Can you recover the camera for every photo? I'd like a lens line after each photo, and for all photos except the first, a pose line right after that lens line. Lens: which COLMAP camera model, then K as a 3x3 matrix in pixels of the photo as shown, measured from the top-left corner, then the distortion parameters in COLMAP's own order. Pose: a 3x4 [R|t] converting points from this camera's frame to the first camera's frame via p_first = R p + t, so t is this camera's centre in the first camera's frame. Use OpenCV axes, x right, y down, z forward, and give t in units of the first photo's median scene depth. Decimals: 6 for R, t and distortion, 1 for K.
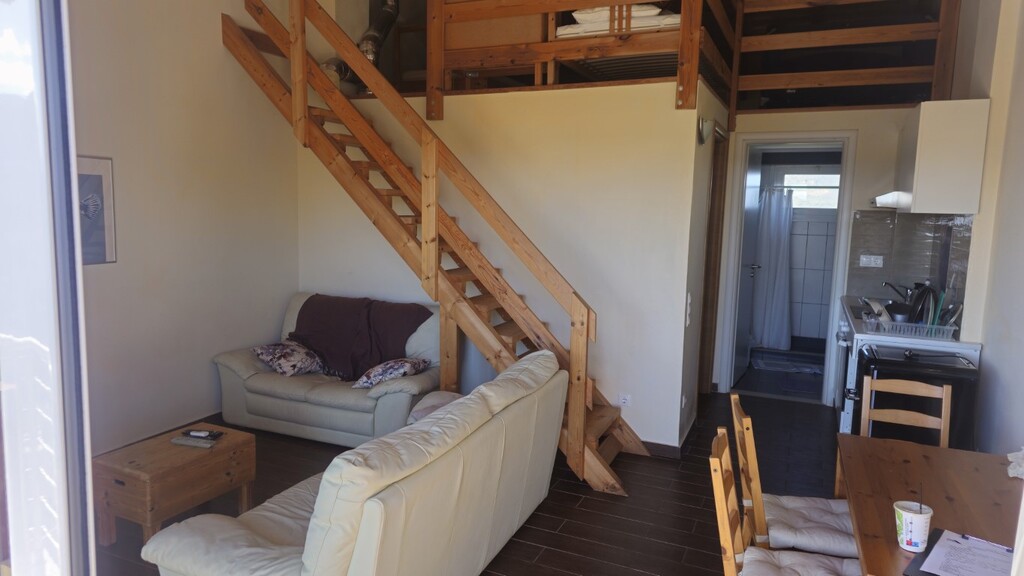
lens RADIAL K [[675.1, 0, 511.9], [0, 675.1, 291.5], [0, 0, 1]] dist [0.042162, -0.021940]
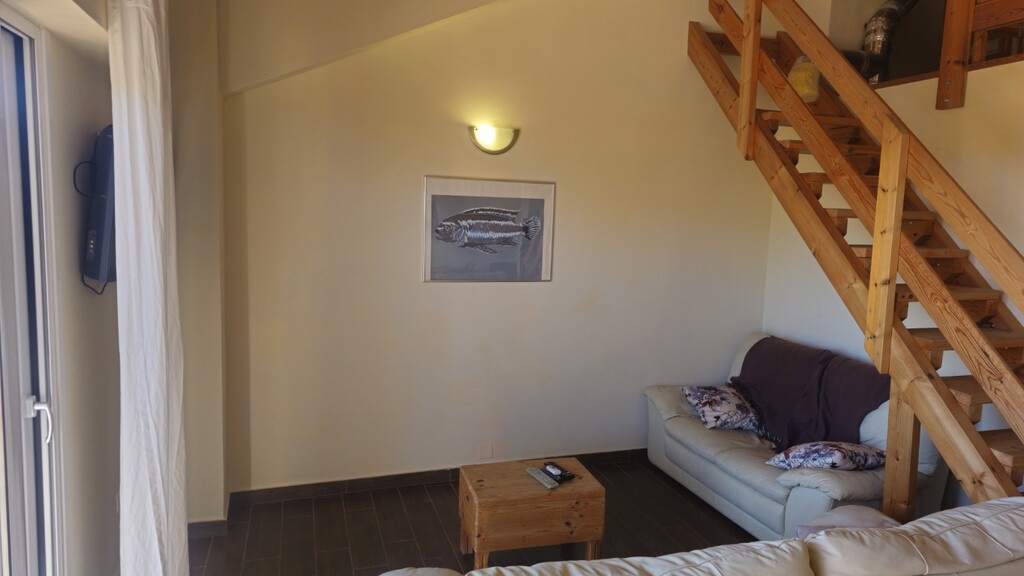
lens RADIAL K [[675.1, 0, 510.5], [0, 675.1, 286.1], [0, 0, 1]] dist [0.042162, -0.021940]
pose [[0.660485, 0.080171, -0.746547, 0.138921], [-0.111647, 0.993716, 0.007937, -0.034229], [0.742492, 0.078107, 0.665285, 0.249331]]
